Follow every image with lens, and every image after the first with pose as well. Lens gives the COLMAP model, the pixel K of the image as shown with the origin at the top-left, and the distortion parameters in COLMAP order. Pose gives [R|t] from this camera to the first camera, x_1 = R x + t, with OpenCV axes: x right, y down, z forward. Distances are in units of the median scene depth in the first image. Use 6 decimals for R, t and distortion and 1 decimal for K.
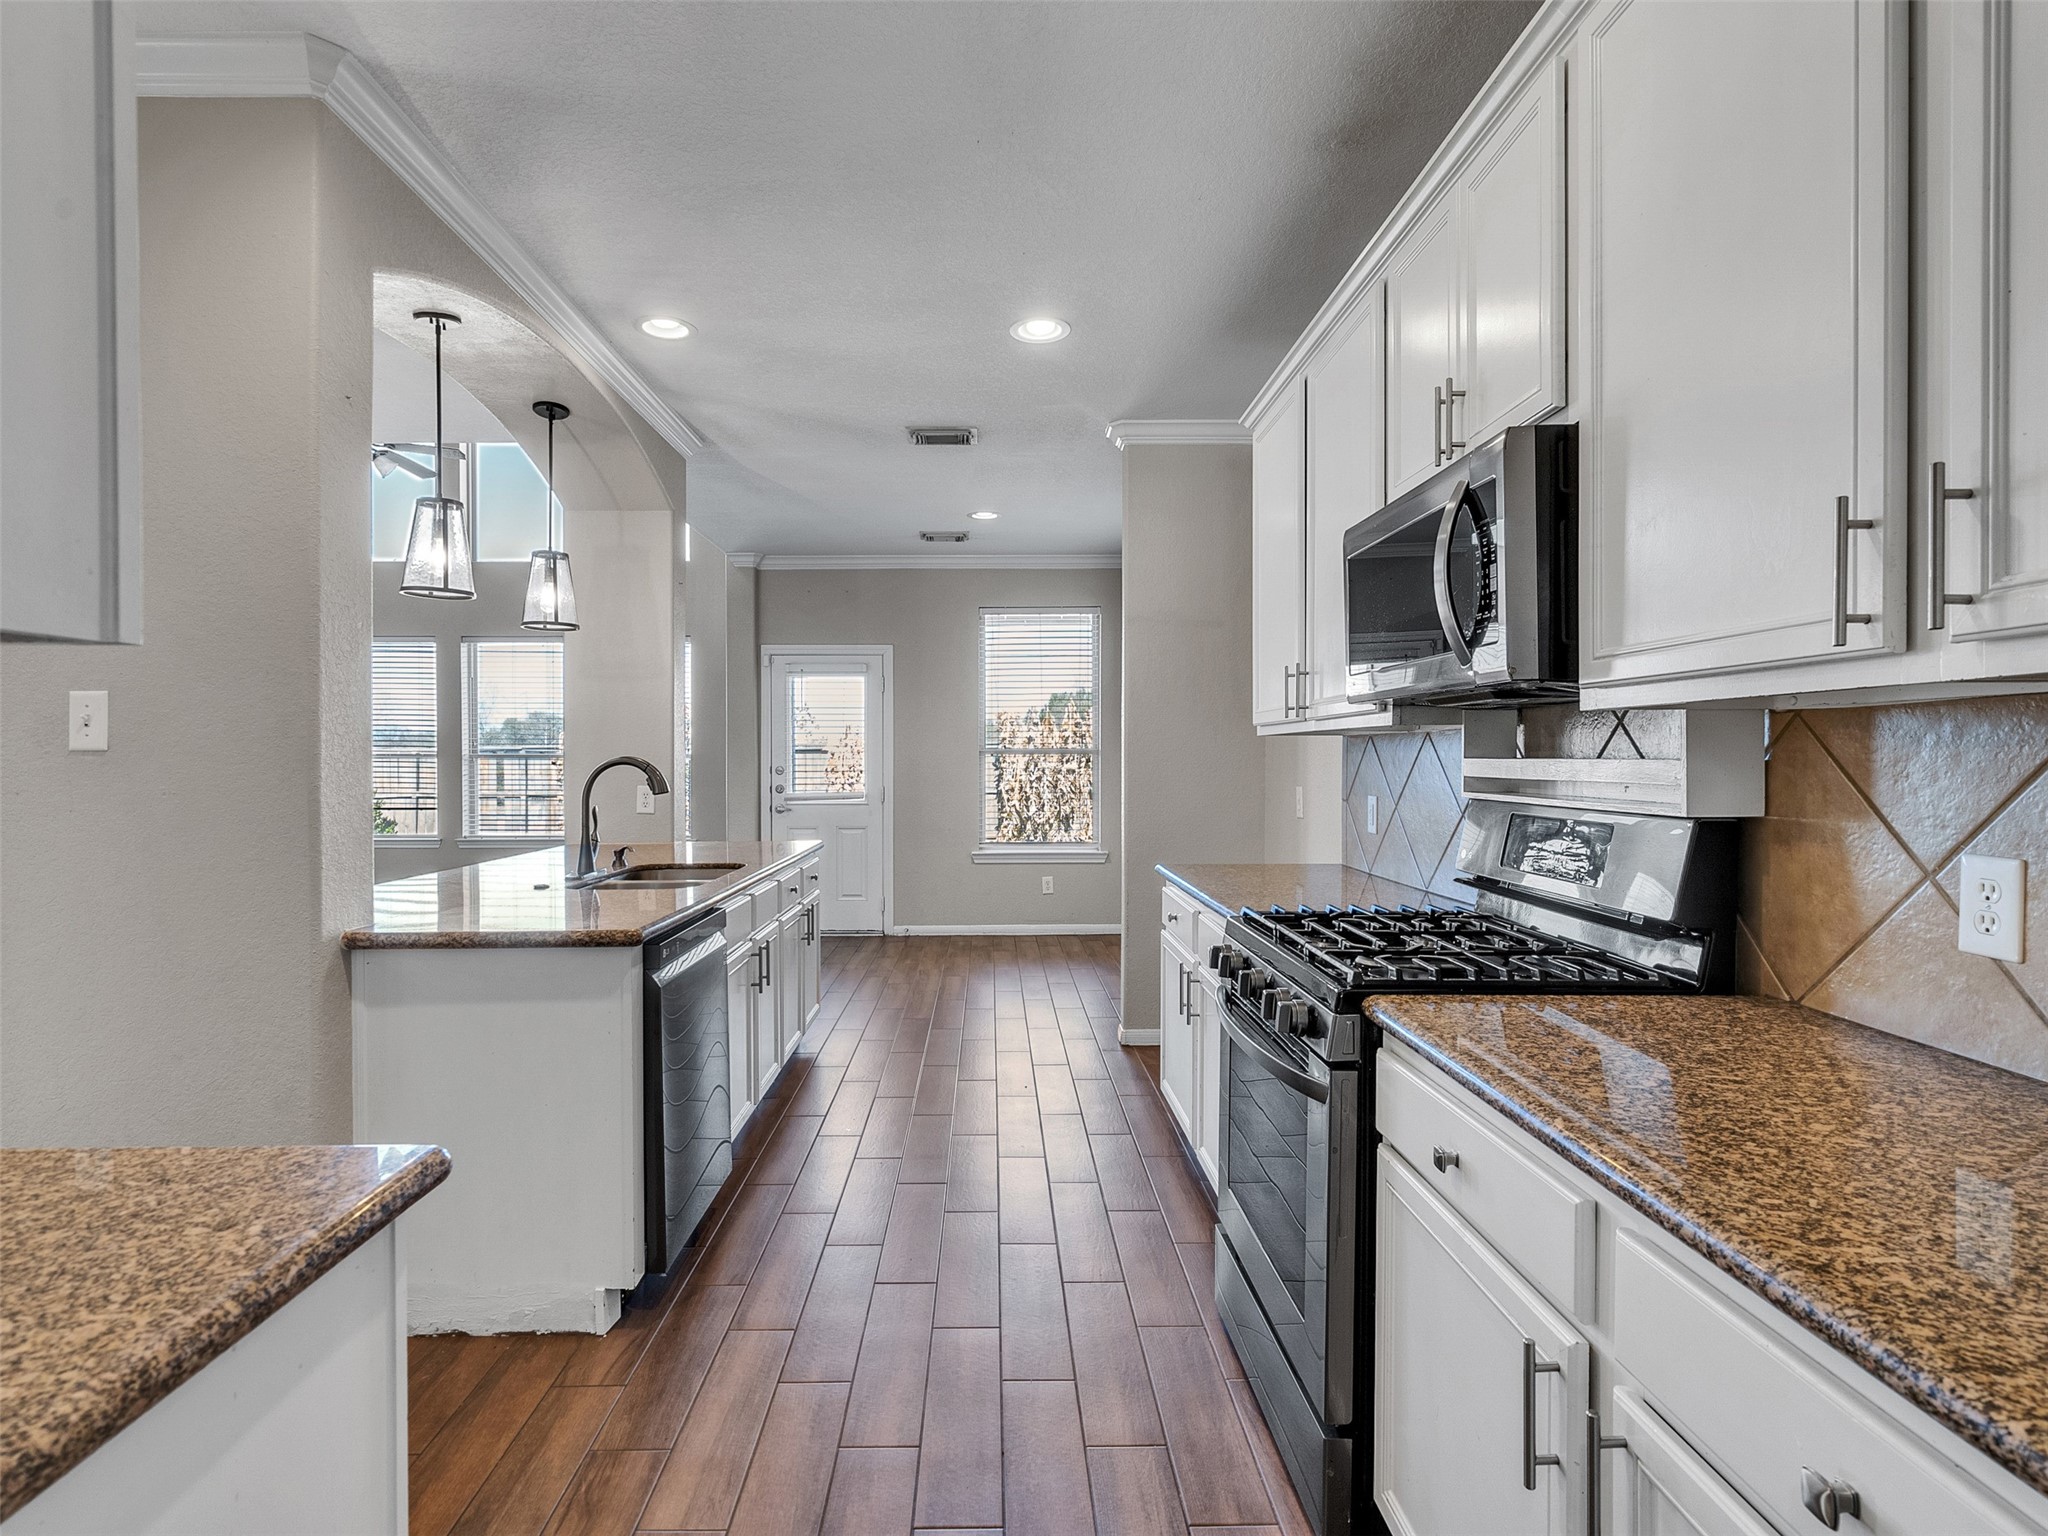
lens RADIAL K [[1043.5, 0, 999.2], [0, 1043.5, 770.5], [0, 0, 1]] dist [-0.007343, 0.000091]
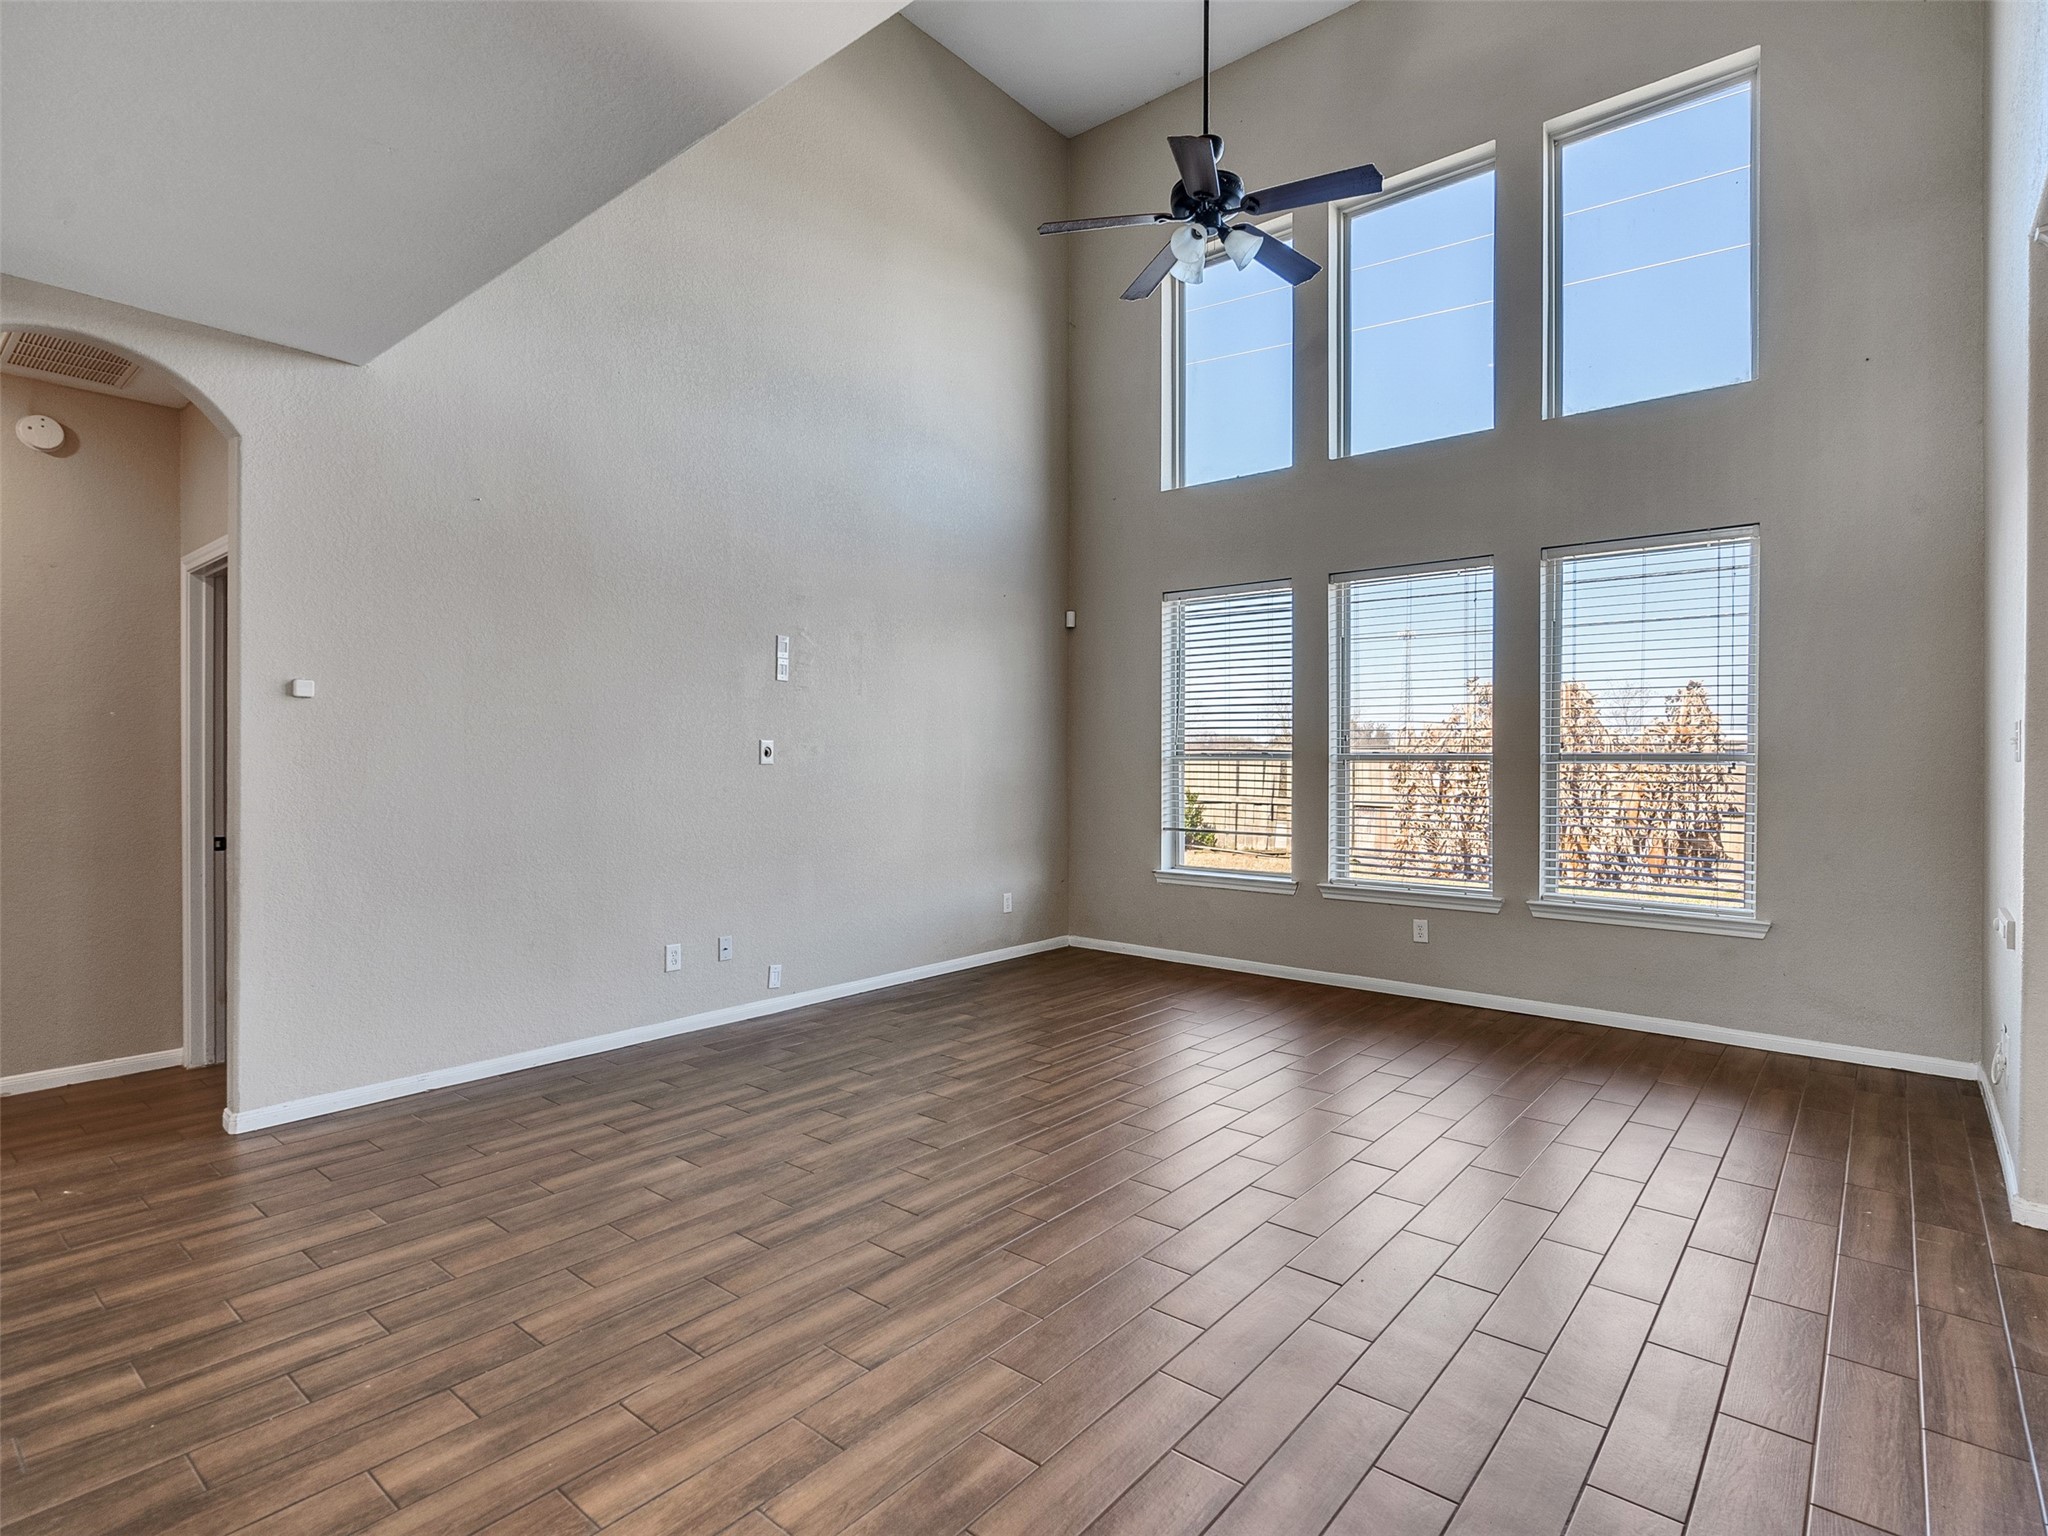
lens RADIAL K [[1053.3, 0, 1024.0], [0, 1053.3, 768.0], [0, 0, 1]] dist [-0.019736, 0.000413]
pose [[0.767595, 0.007454, -0.640892, -0.292795], [-0.012018, 0.999924, -0.002764, -0.003486], [0.640822, 0.009824, 0.767626, 0.458081]]
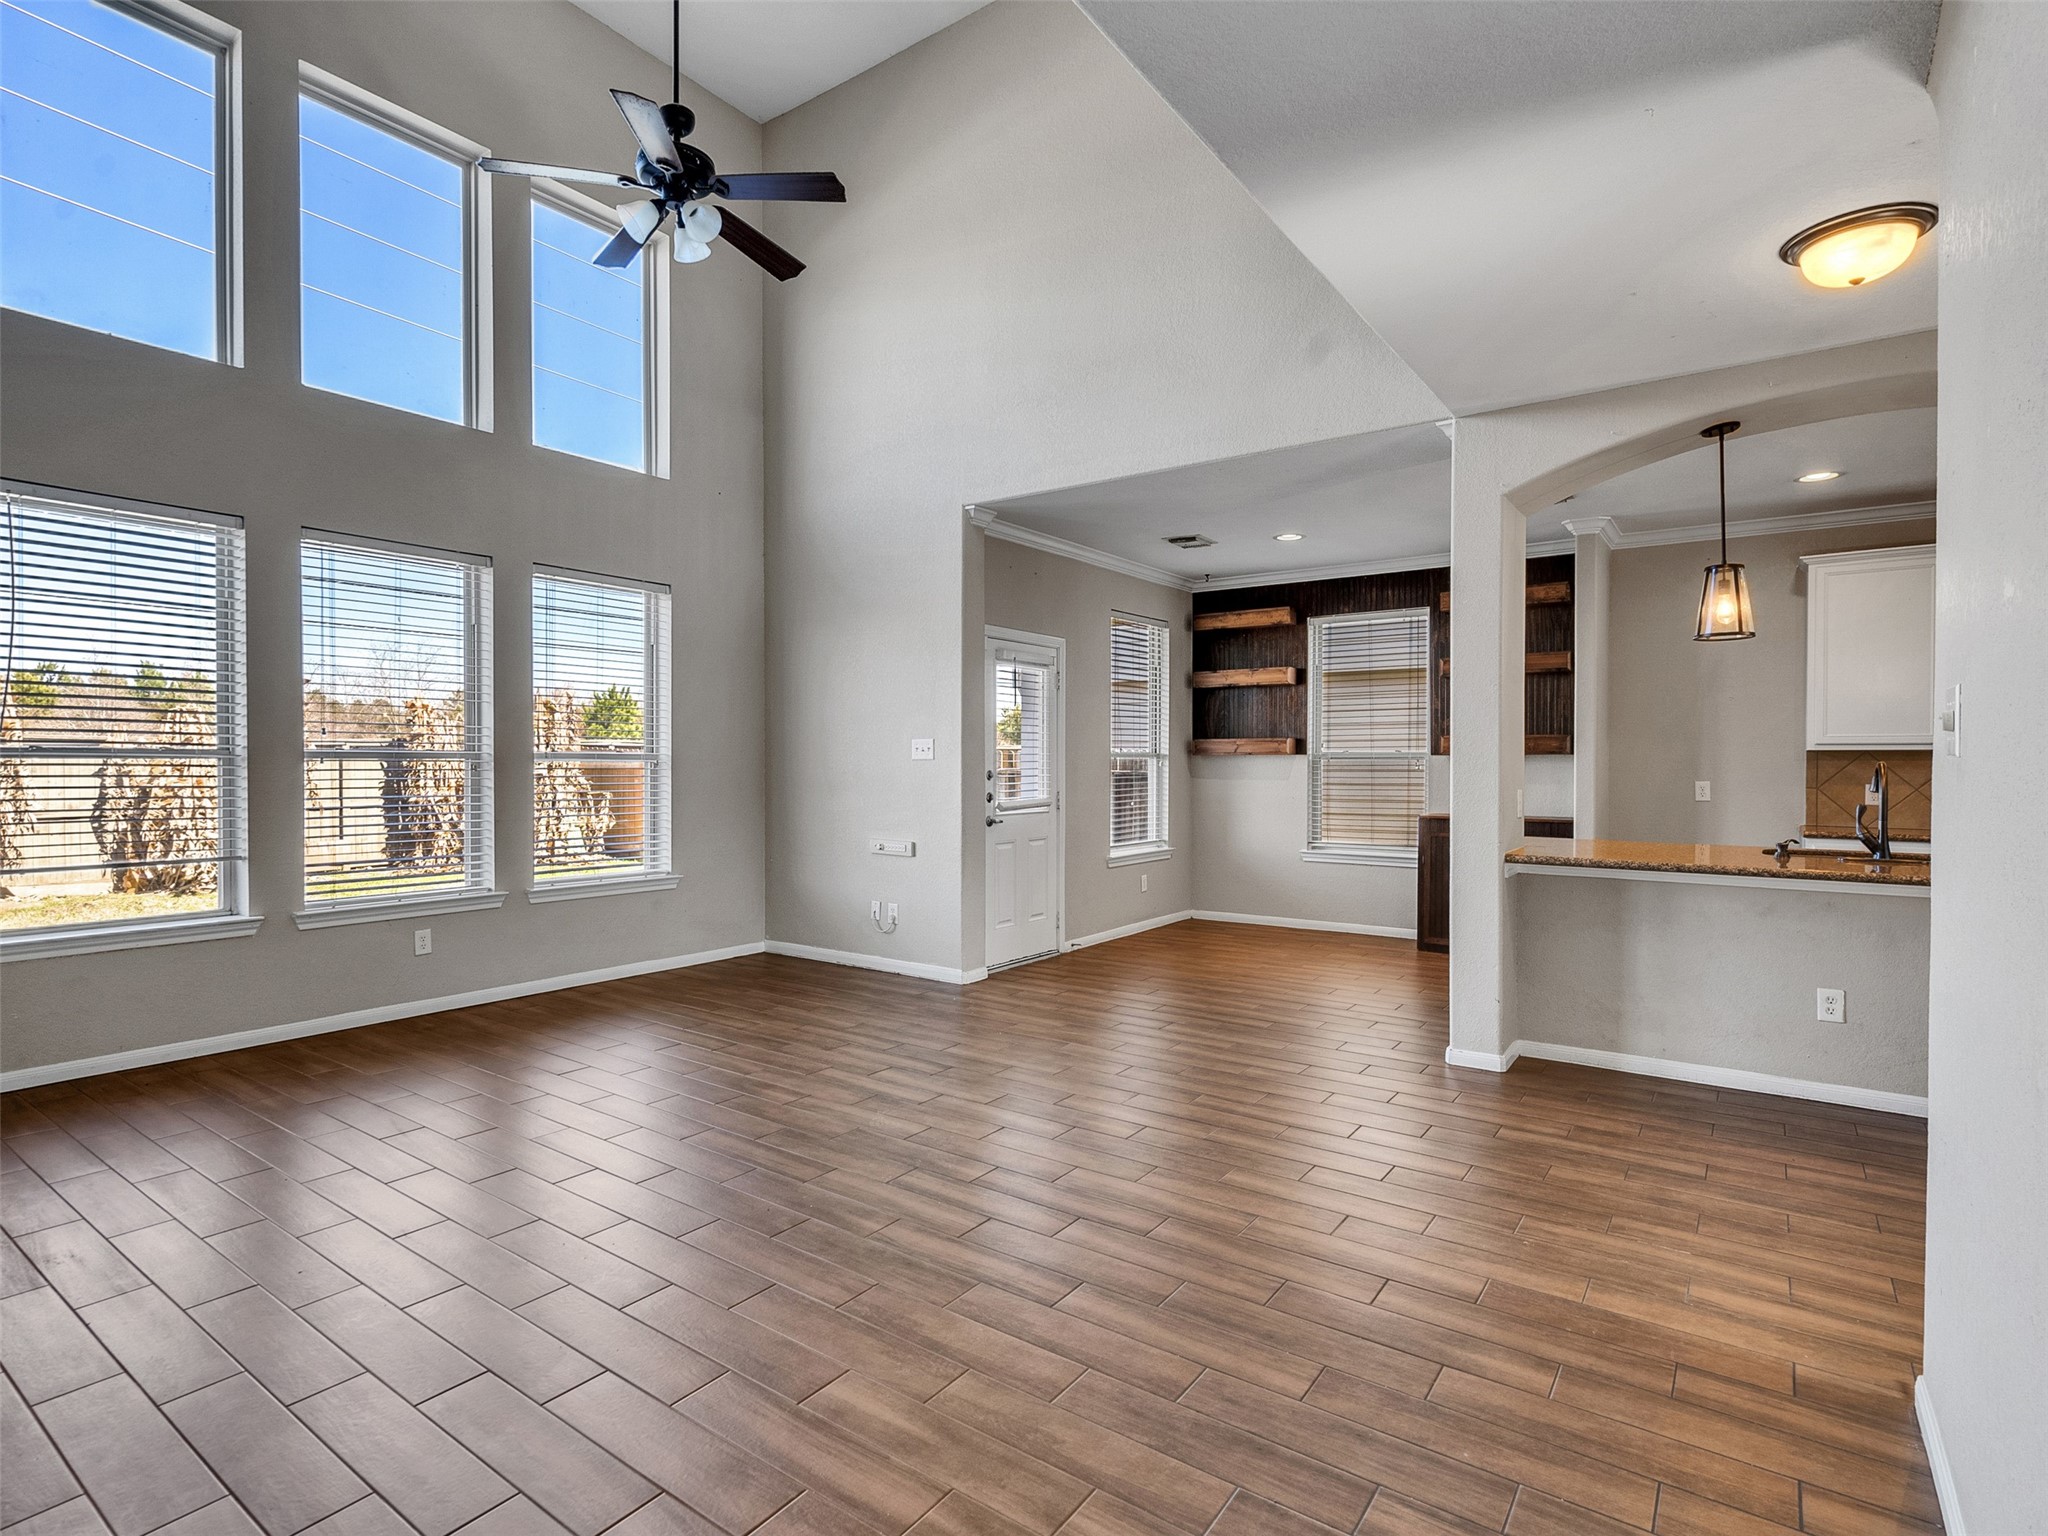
lens RADIAL K [[1043.5, 0, 999.2], [0, 1043.5, 770.5], [0, 0, 1]] dist [-0.007343, 0.000091]
pose [[0.598153, -0.005690, 0.801362, -0.866816], [0.007799, 0.999969, 0.001280, -0.003902], [-0.801344, 0.005484, 0.598179, 0.499152]]
